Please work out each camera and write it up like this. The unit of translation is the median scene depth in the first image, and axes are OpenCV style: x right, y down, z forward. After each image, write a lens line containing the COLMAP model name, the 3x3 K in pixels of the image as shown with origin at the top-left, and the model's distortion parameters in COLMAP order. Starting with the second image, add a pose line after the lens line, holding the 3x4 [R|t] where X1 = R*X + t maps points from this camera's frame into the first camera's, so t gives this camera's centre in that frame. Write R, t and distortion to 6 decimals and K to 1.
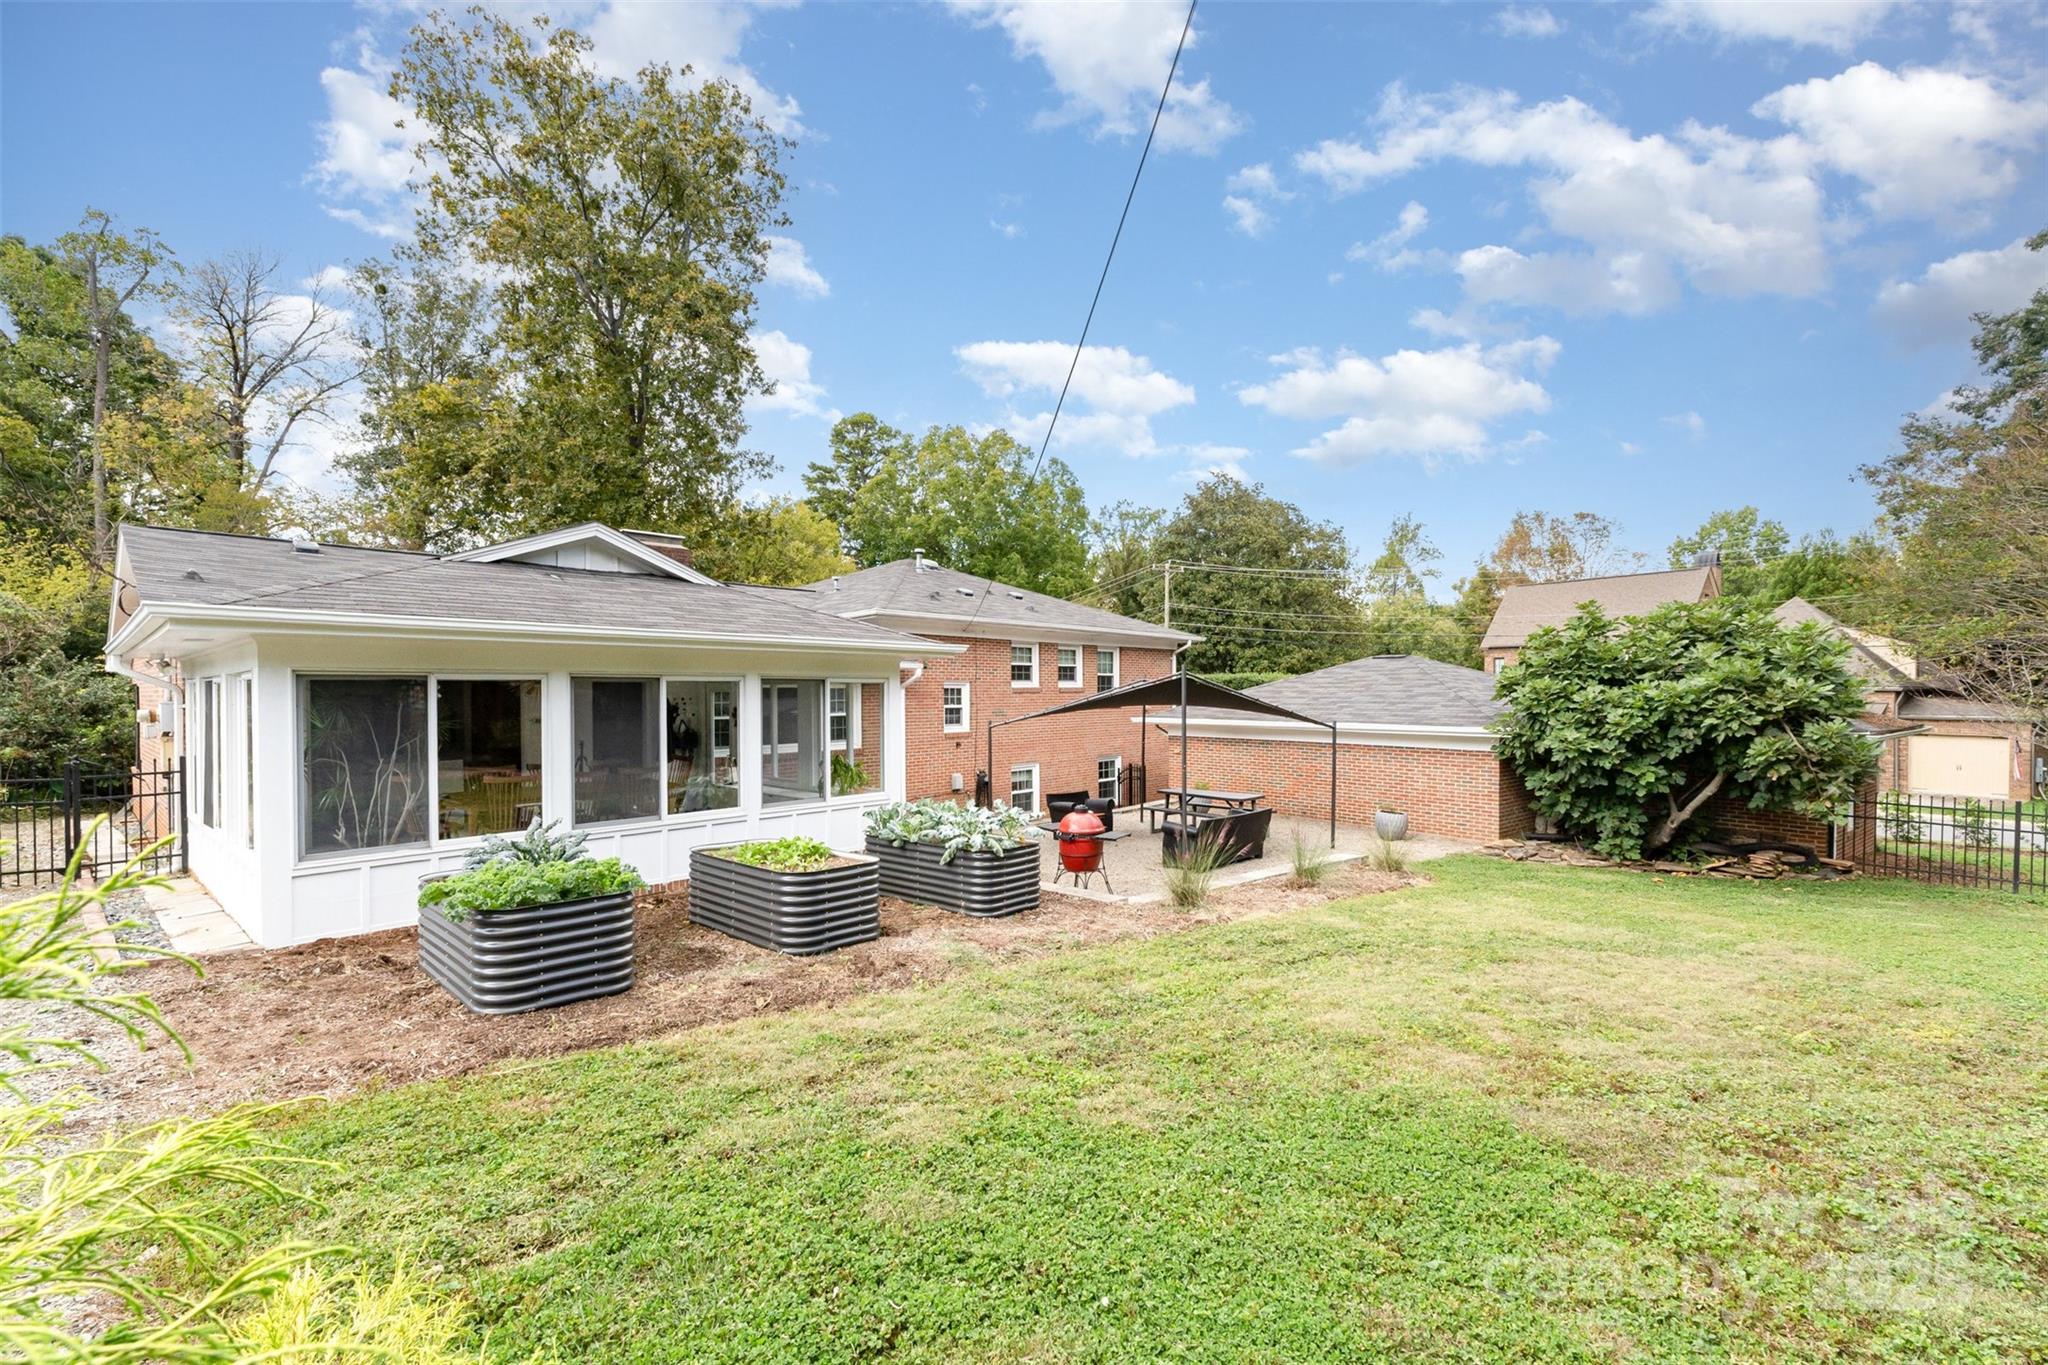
lens RADIAL K [[865.6, 0, 1016.3], [0, 865.6, 667.4], [0, 0, 1]] dist [0.001034, 0.000127]
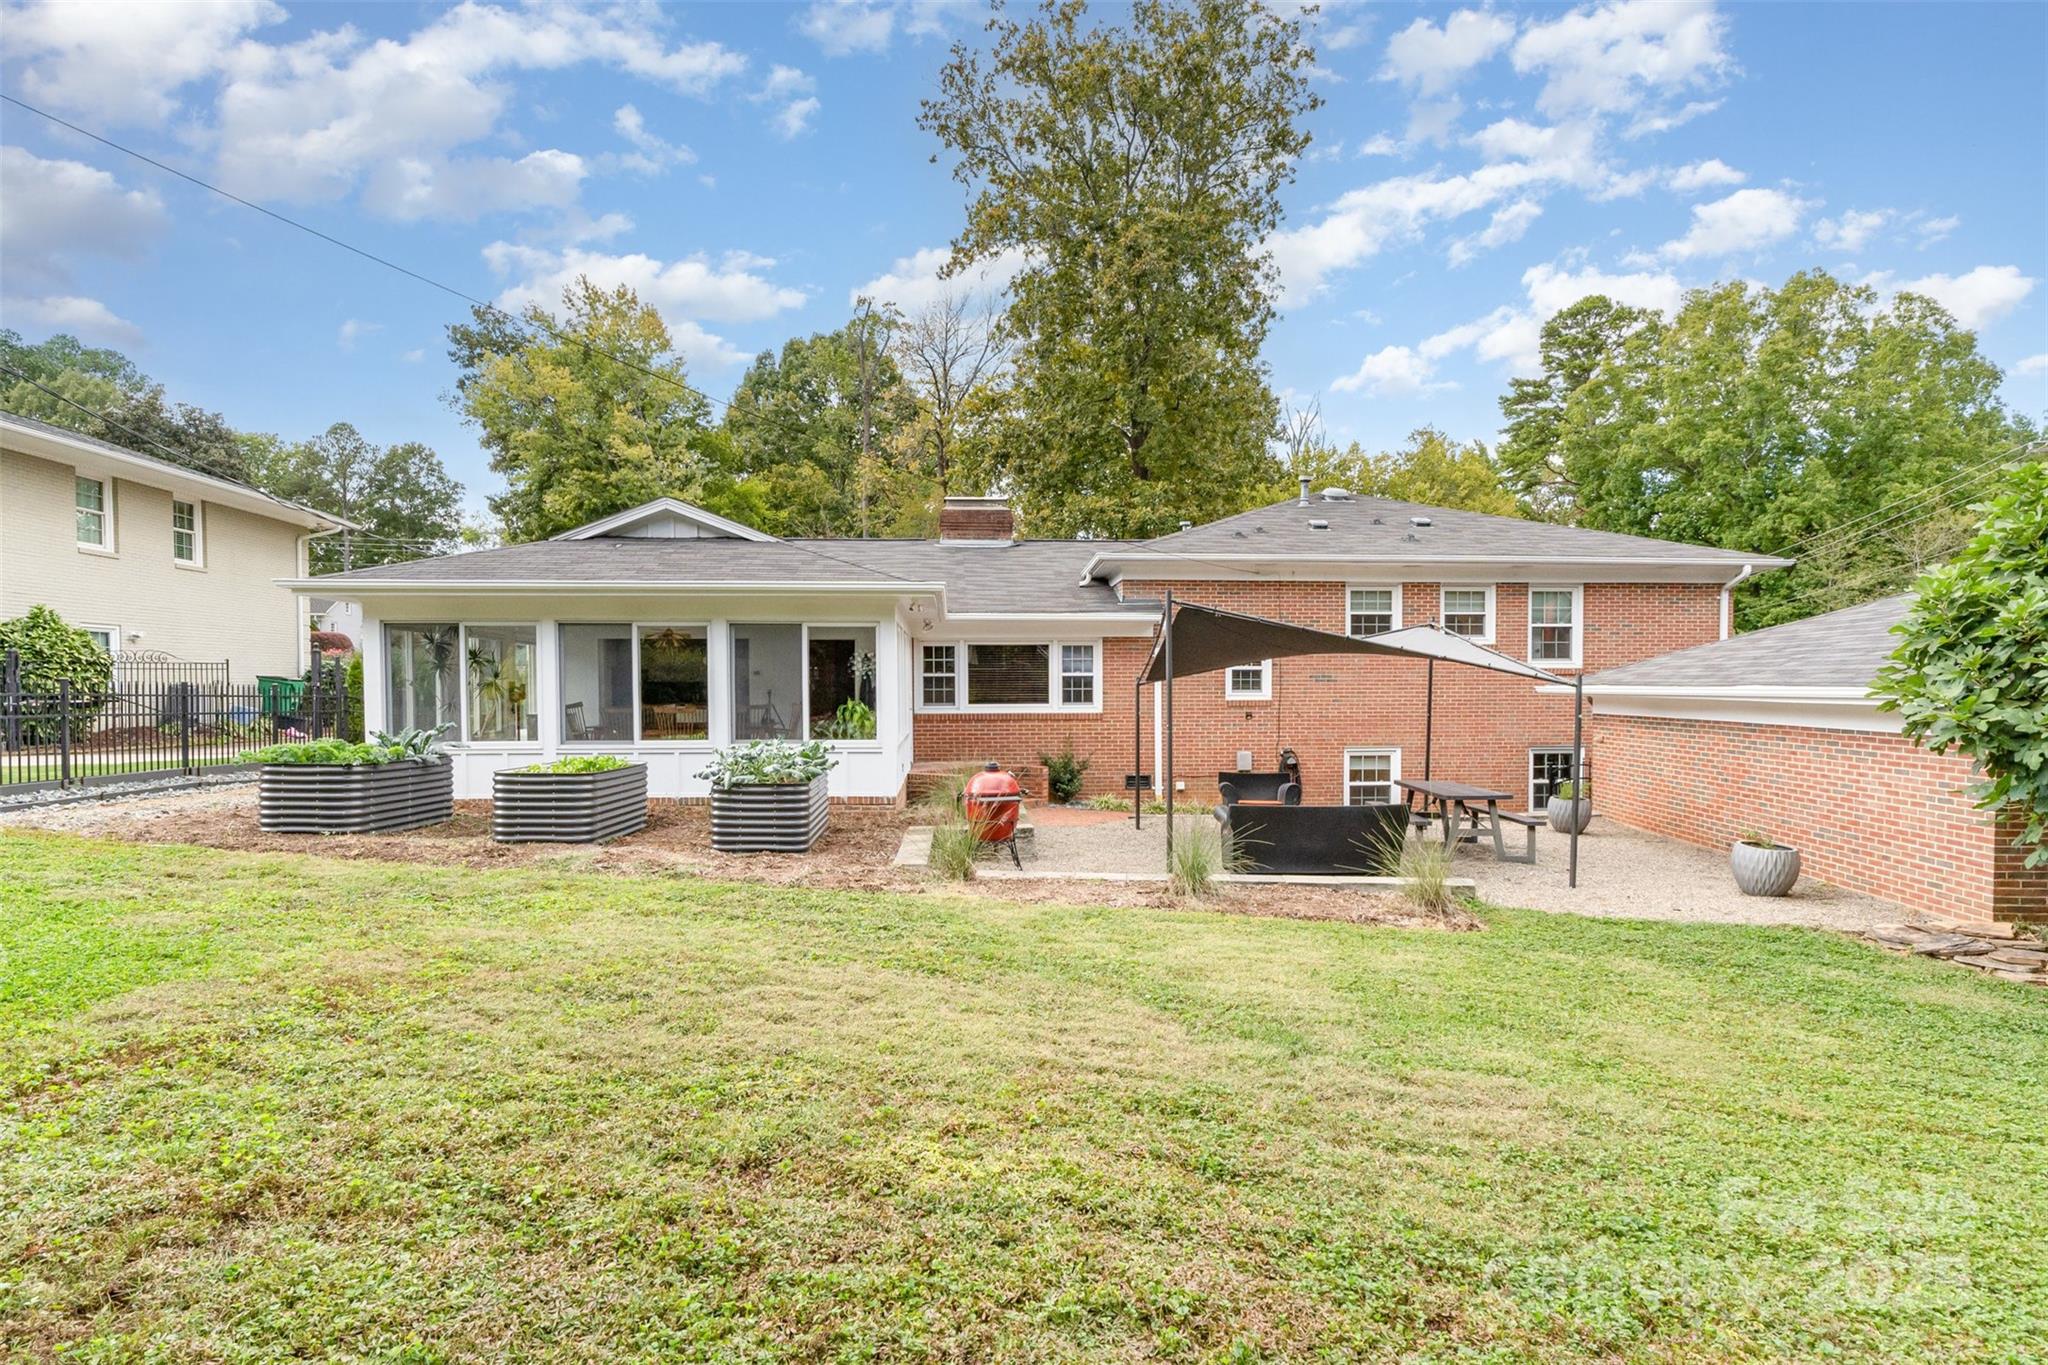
lens RADIAL K [[1014.0, 0, 1024.0], [0, 1014.0, 682.5], [0, 0, 1]] dist [-0.004506, -0.000492]
pose [[0.718048, 0.004962, -0.695976, 0.413381], [0.017404, 0.999534, 0.025082, 0.029614], [0.695776, -0.030123, 0.717627, 0.168200]]
